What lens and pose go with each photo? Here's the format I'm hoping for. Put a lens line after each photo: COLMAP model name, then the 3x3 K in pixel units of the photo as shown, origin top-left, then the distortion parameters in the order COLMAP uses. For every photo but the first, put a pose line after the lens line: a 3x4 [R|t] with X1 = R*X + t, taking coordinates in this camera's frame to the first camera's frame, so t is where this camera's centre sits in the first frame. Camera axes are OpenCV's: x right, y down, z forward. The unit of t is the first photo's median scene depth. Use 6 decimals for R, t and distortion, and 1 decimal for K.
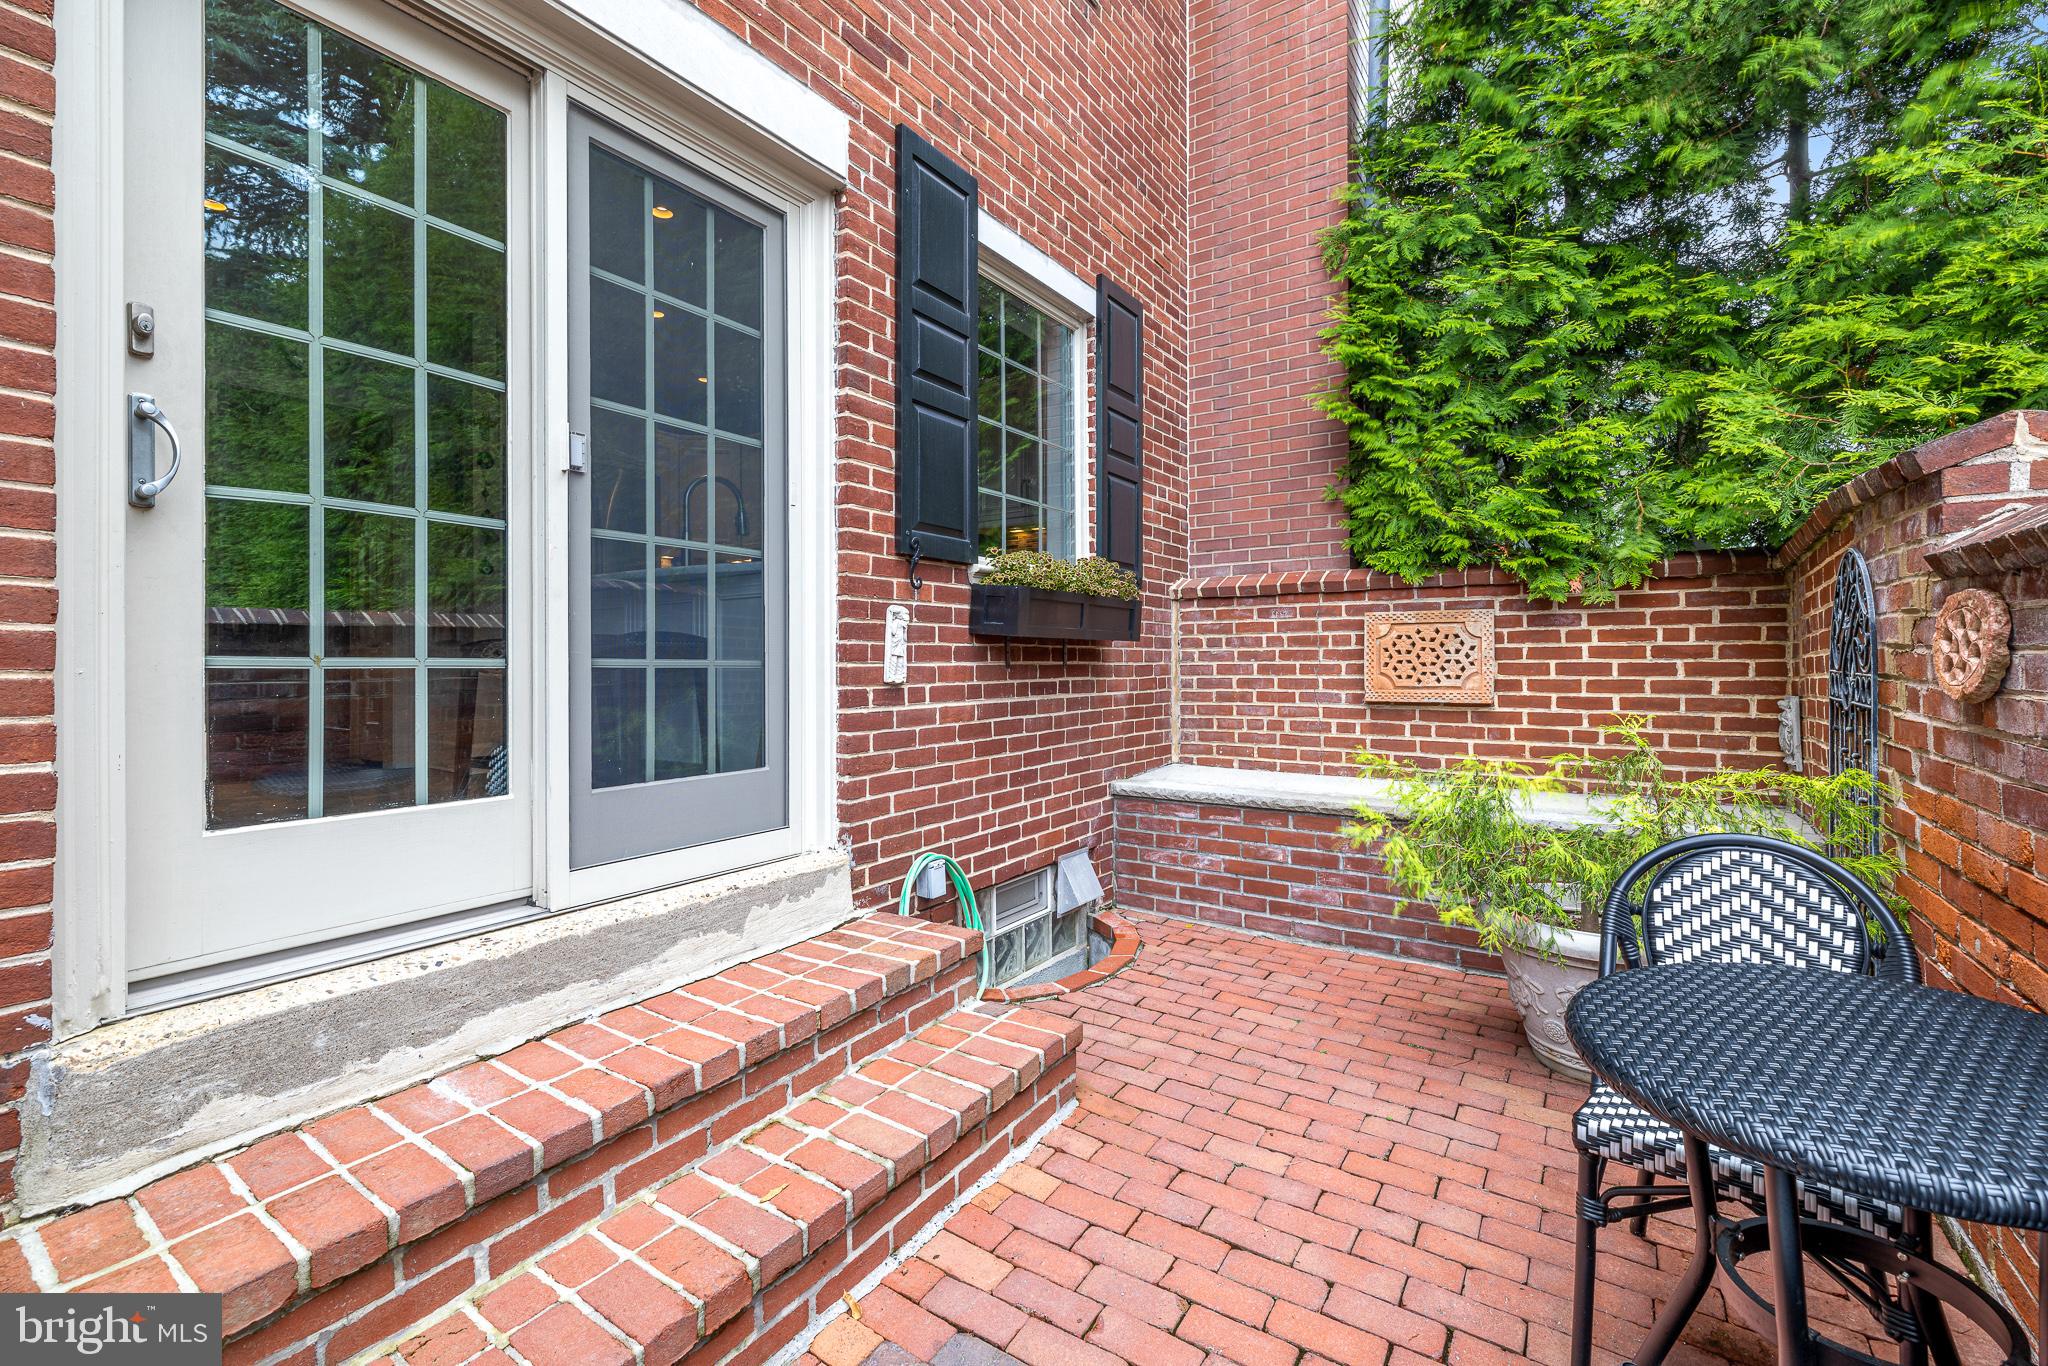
lens RADIAL K [[857.1, 0, 1027.9], [0, 857.1, 670.8], [0, 0, 1]] dist [-0.006169, 0.002297]
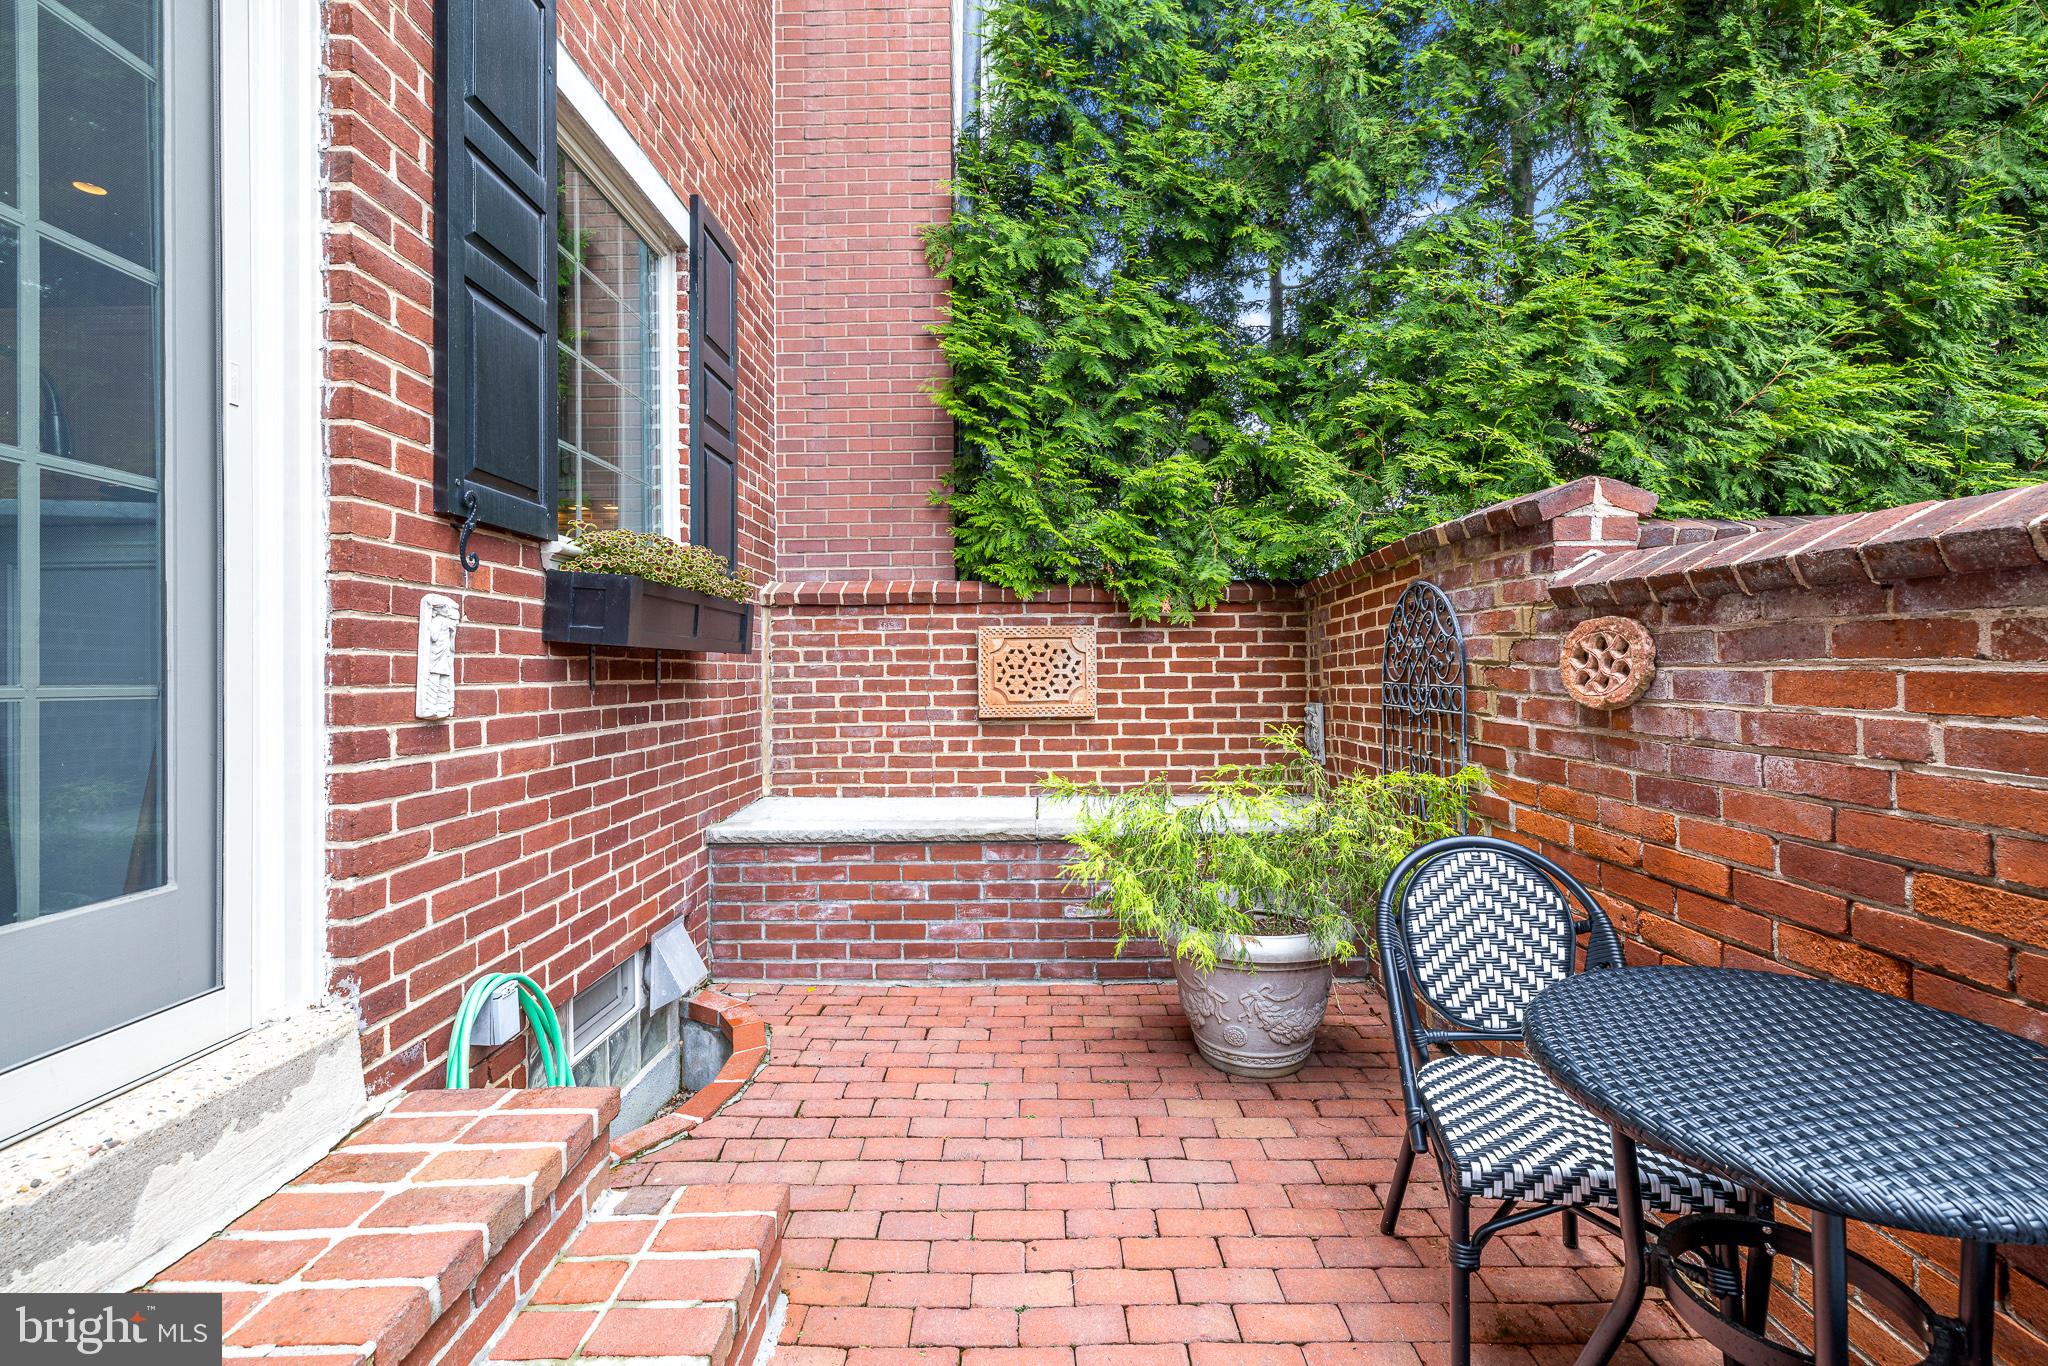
lens RADIAL K [[857.1, 0, 1025.8], [0, 857.1, 673.3], [0, 0, 1]] dist [-0.006169, 0.002297]
pose [[0.836203, -0.005224, 0.548395, -0.116438], [0.012273, 0.999882, -0.009190, -0.006217], [-0.548282, 0.014415, 0.836169, 0.201999]]
